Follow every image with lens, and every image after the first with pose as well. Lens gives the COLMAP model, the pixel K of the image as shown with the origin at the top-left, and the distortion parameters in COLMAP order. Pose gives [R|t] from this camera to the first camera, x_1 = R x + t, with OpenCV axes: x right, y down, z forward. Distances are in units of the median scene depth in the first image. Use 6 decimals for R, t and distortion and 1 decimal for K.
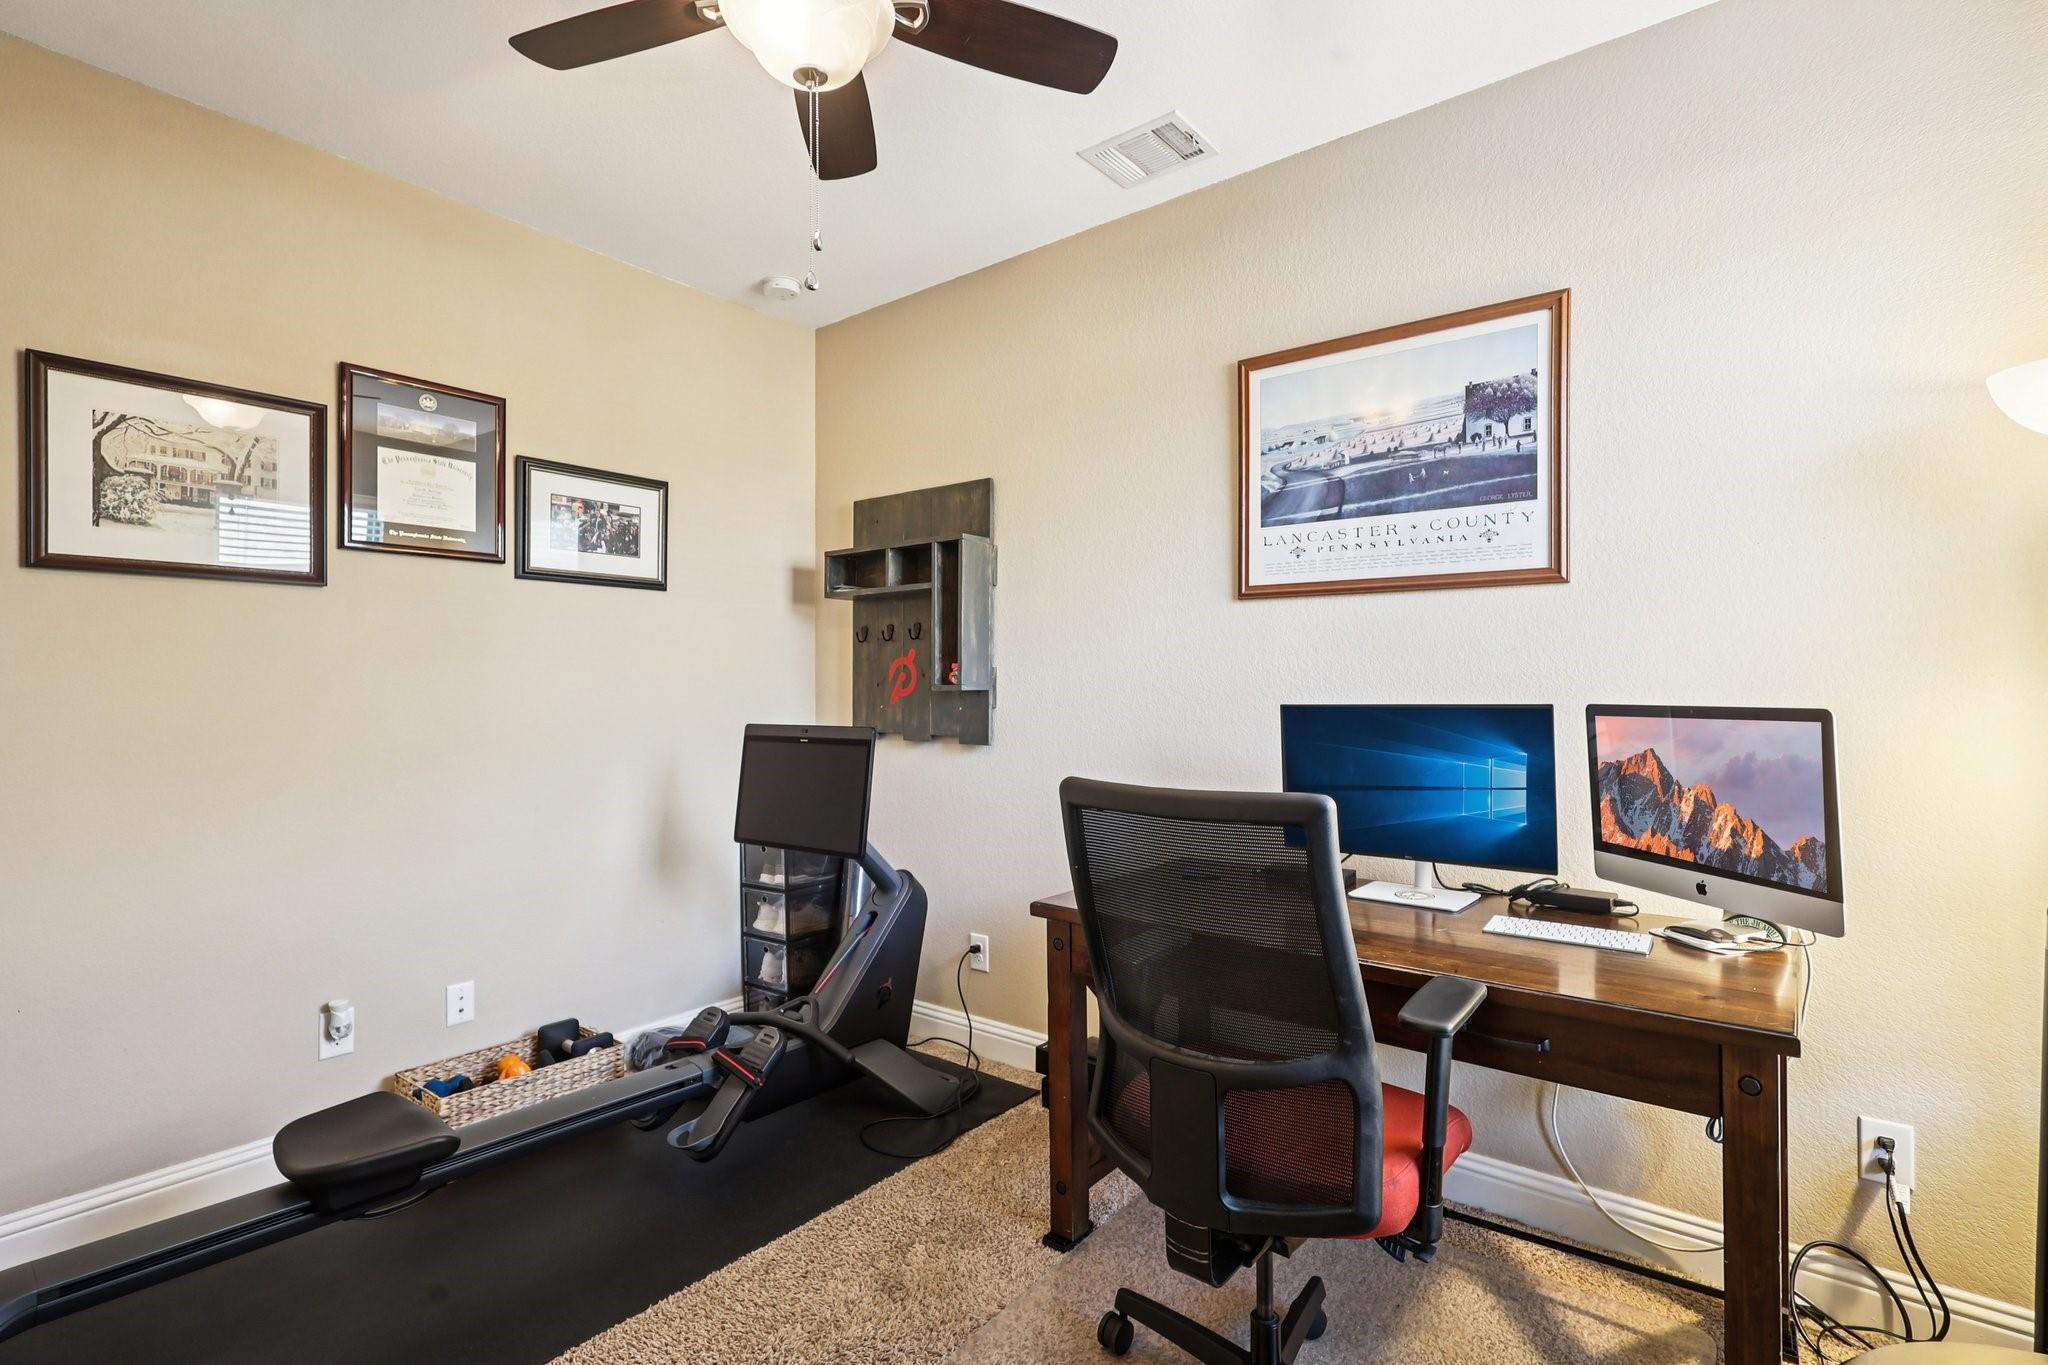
lens RADIAL K [[956.5, 0, 1019.8], [0, 956.5, 685.4], [0, 0, 1]] dist [0.003119, 0.001163]
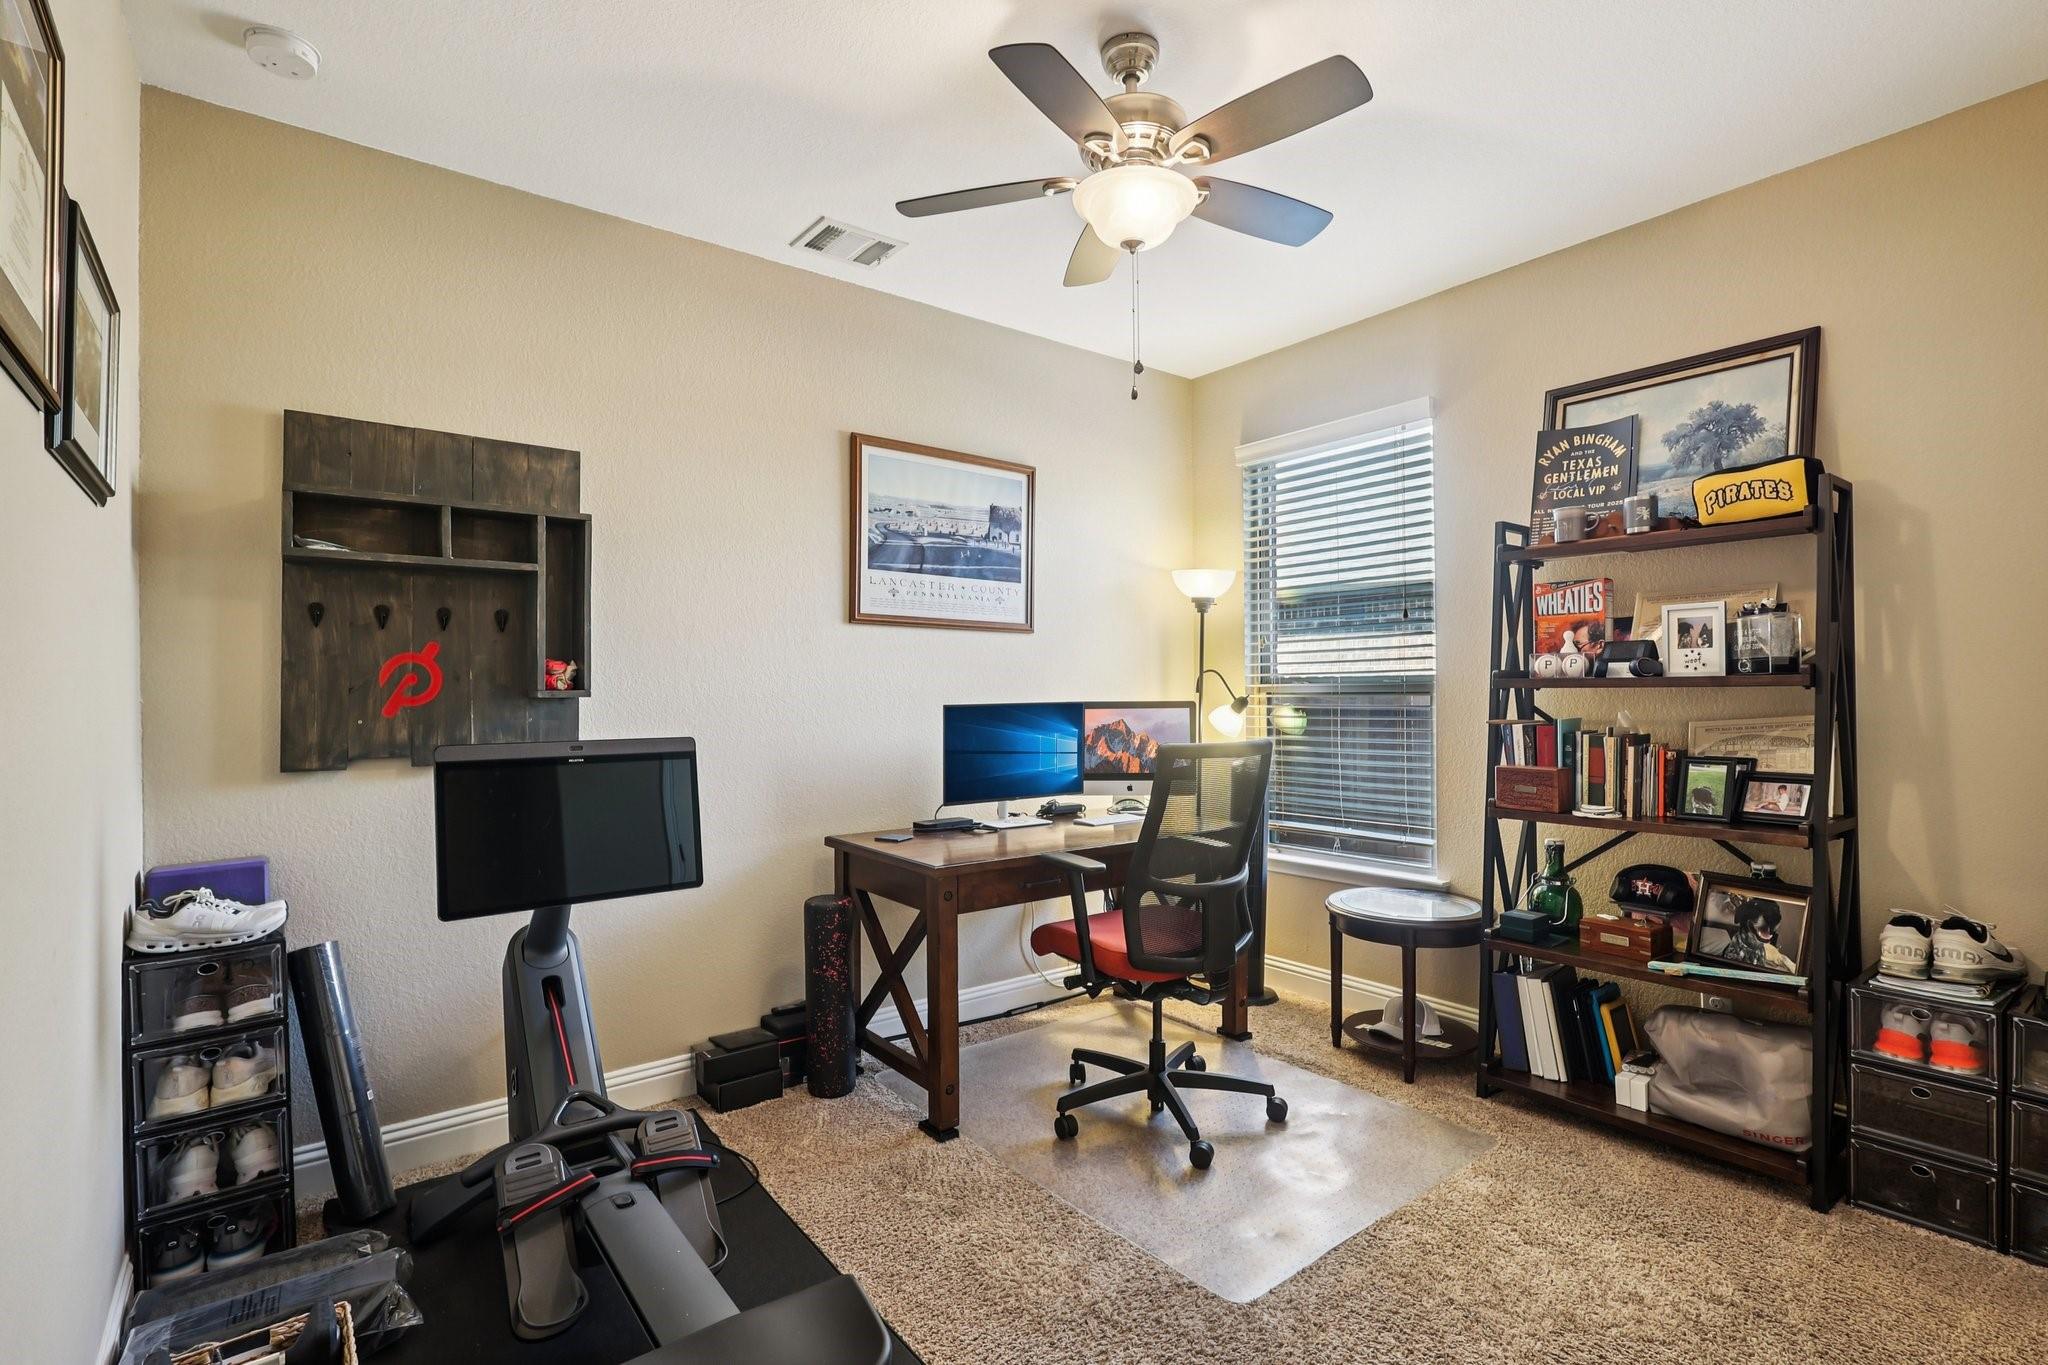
lens RADIAL K [[956.5, 0, 1013.7], [0, 956.5, 685.4], [0, 0, 1]] dist [0.003119, 0.001163]
pose [[0.253756, 0.014603, 0.967158, -0.988474], [0.006875, 0.999834, -0.016900, 0.015249], [-0.967244, 0.010938, 0.253613, 0.514877]]
